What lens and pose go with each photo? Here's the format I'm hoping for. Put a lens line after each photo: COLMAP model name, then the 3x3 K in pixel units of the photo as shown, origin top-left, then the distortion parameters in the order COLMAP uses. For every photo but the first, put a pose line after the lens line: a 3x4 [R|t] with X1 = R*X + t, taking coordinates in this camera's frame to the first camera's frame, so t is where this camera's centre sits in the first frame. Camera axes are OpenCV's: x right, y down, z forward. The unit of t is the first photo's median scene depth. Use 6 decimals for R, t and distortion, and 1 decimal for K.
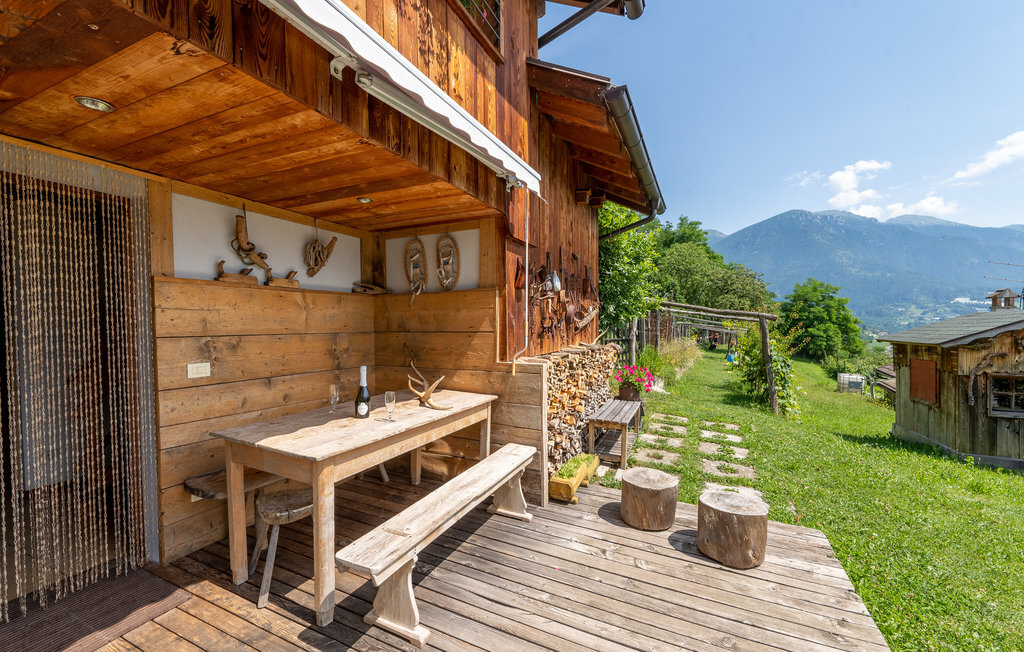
lens RADIAL K [[420.4, 0, 509.6], [0, 420.4, 335.5], [0, 0, 1]] dist [-0.000043, -0.000585]
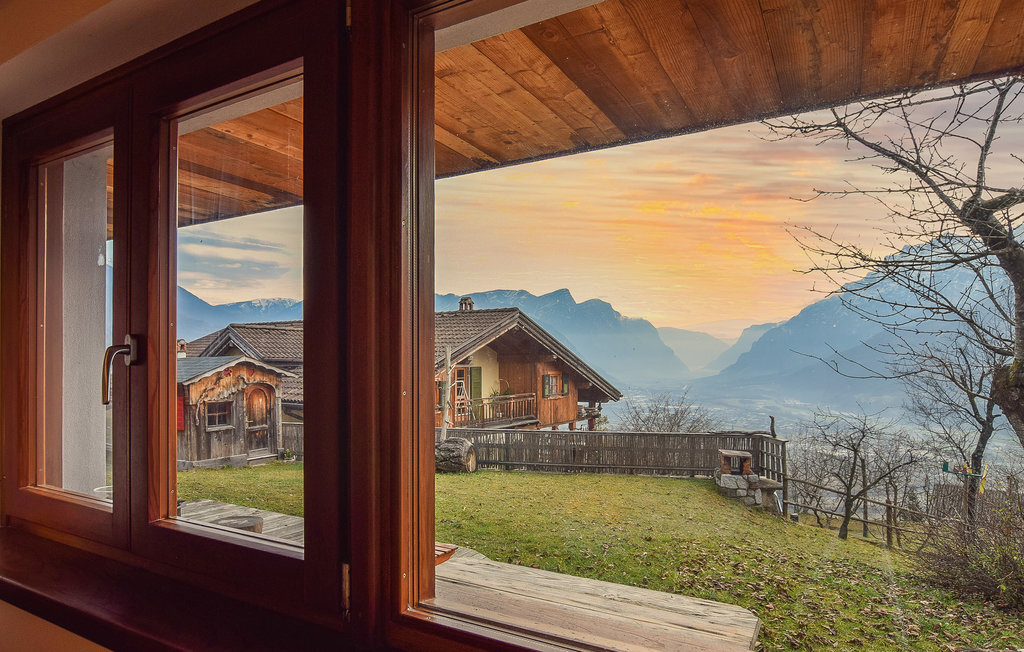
lens RADIAL K [[584.7, 0, 510.7], [0, 584.7, 329.1], [0, 0, 1]] dist [-0.008476, -0.000370]
pose [[0.087292, 0.053536, 0.994743, -1.147021], [0.032664, 0.997864, -0.056571, -0.015464], [-0.995647, 0.037431, 0.085357, -0.319623]]
